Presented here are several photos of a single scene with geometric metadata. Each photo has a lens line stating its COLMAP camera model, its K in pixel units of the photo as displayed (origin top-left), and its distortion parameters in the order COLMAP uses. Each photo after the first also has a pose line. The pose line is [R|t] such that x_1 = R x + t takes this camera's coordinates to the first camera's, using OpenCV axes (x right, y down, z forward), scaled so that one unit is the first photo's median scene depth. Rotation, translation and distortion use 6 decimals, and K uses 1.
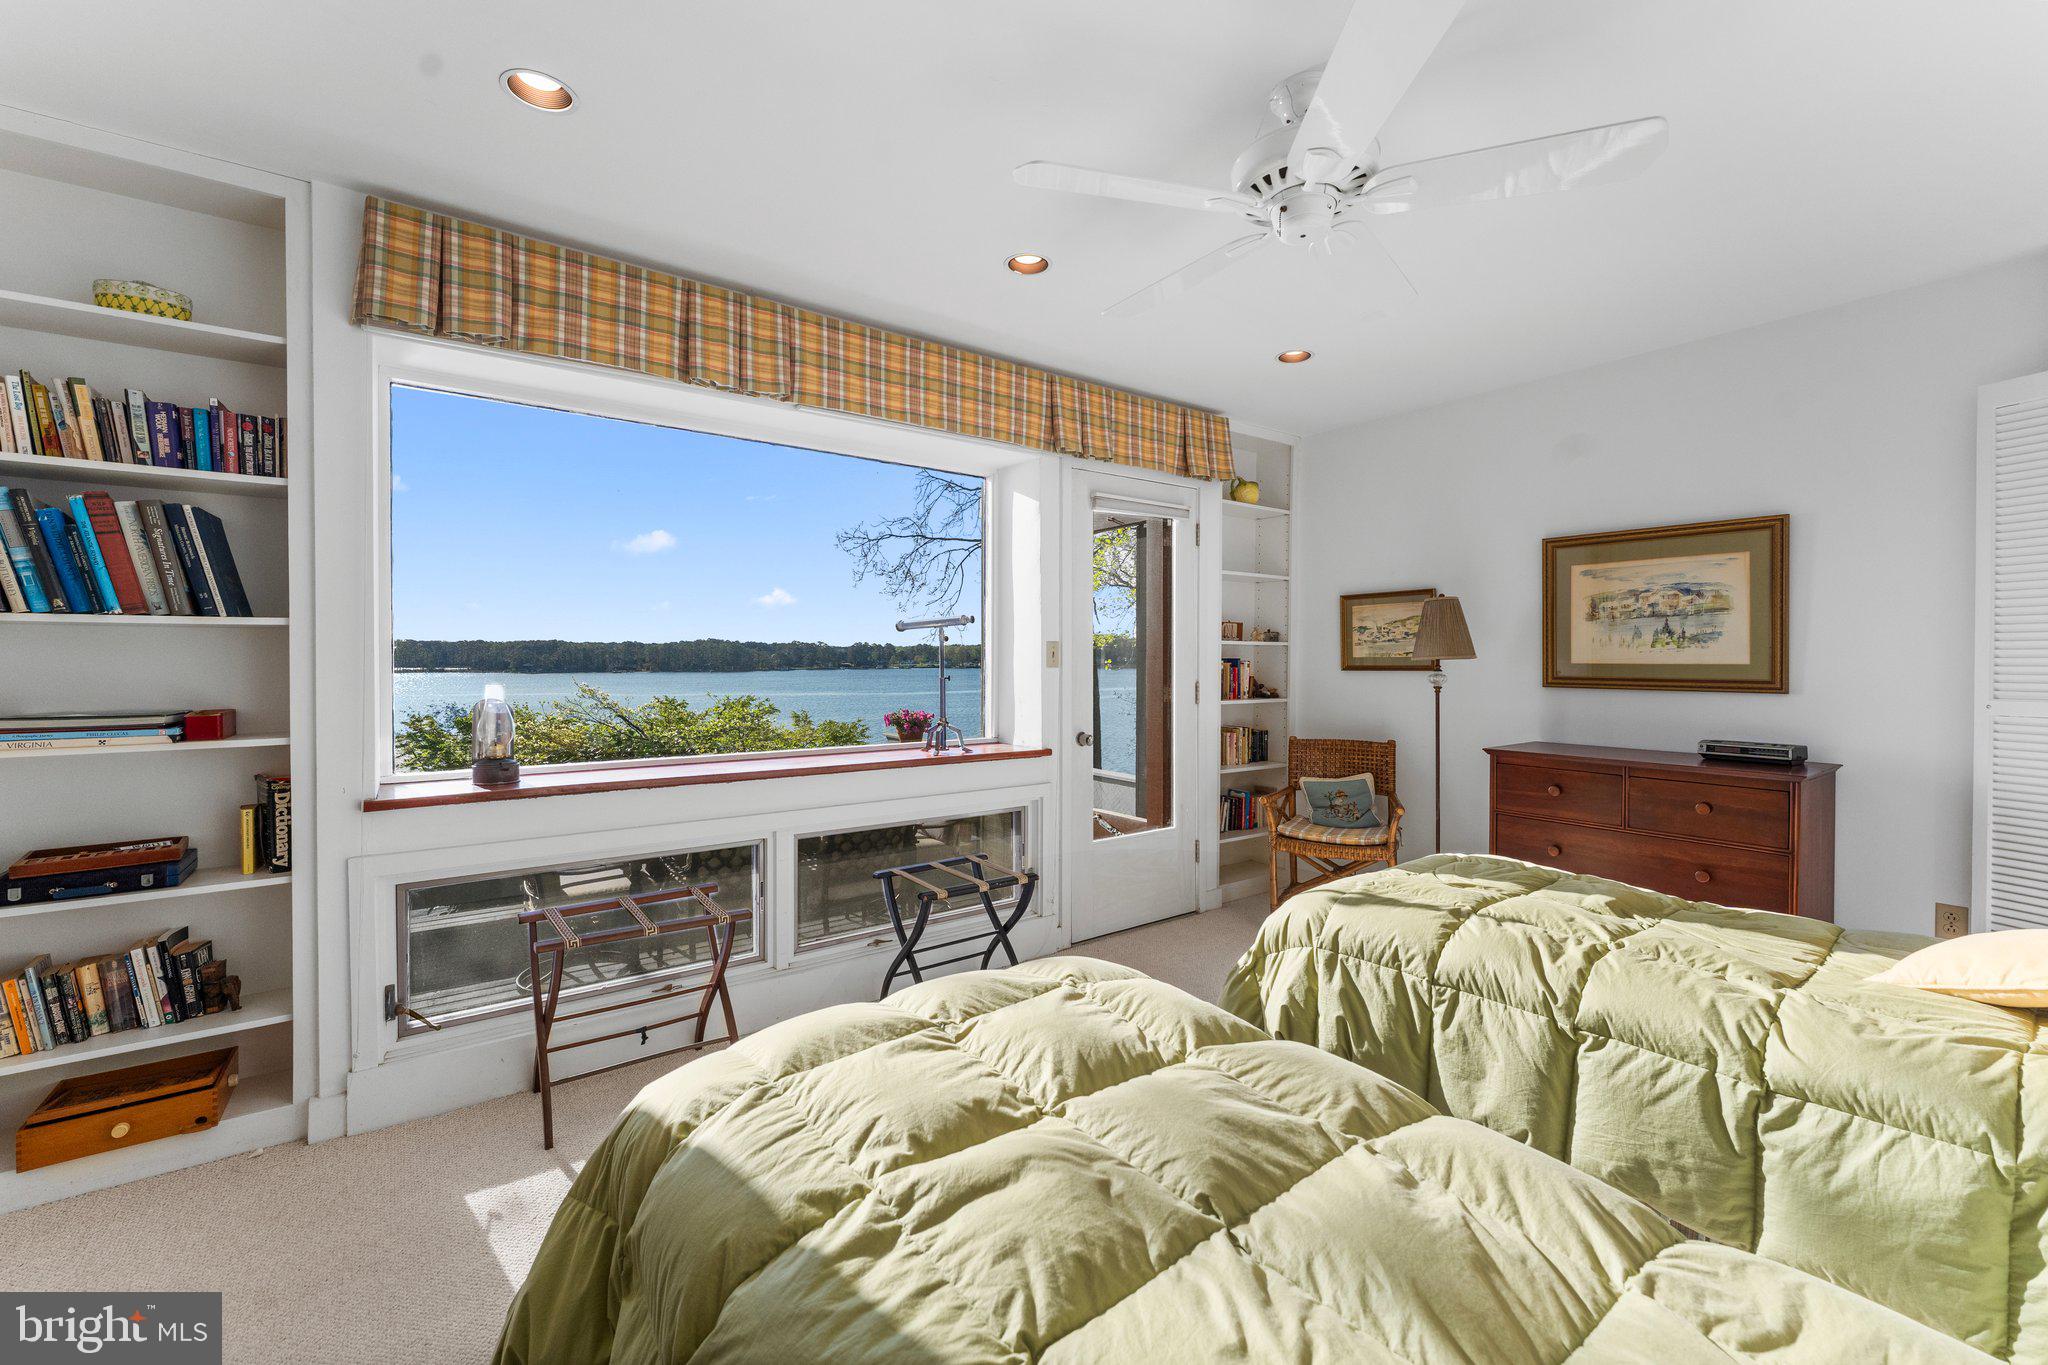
lens RADIAL K [[839.3, 0, 1036.1], [0, 839.3, 675.2], [0, 0, 1]] dist [0.008556, -0.000701]
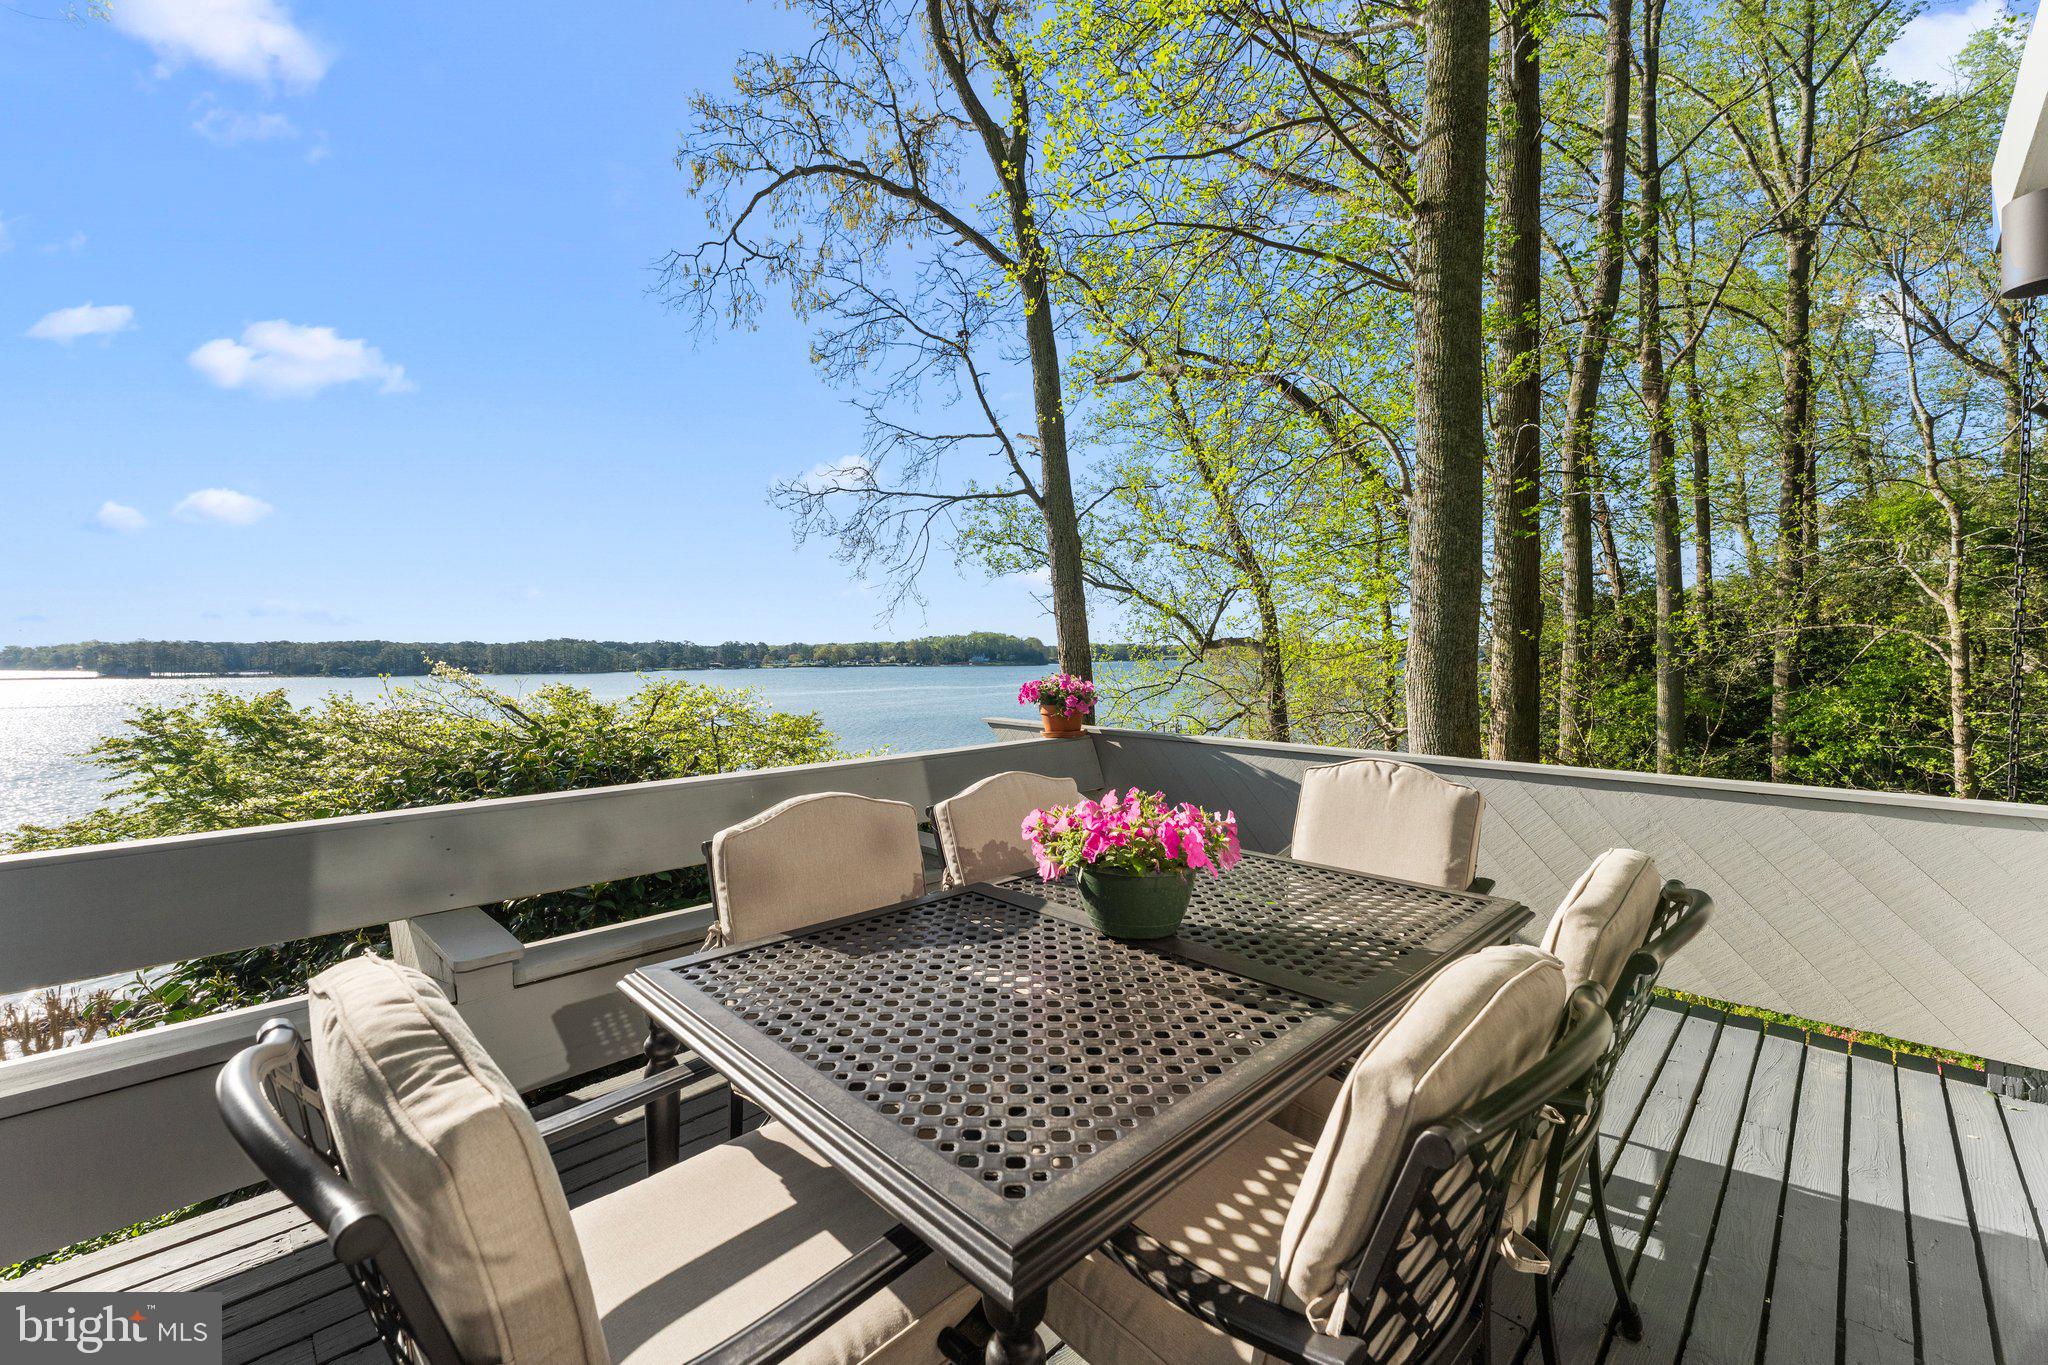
lens RADIAL K [[839.3, 0, 1041.3], [0, 839.3, 672.4], [0, 0, 1]] dist [0.008556, -0.000701]
pose [[0.989211, -0.011197, 0.146067, -0.081786], [0.011269, 0.999936, 0.000337, 0.012465], [-0.146061, 0.001312, 0.989275, 0.131119]]
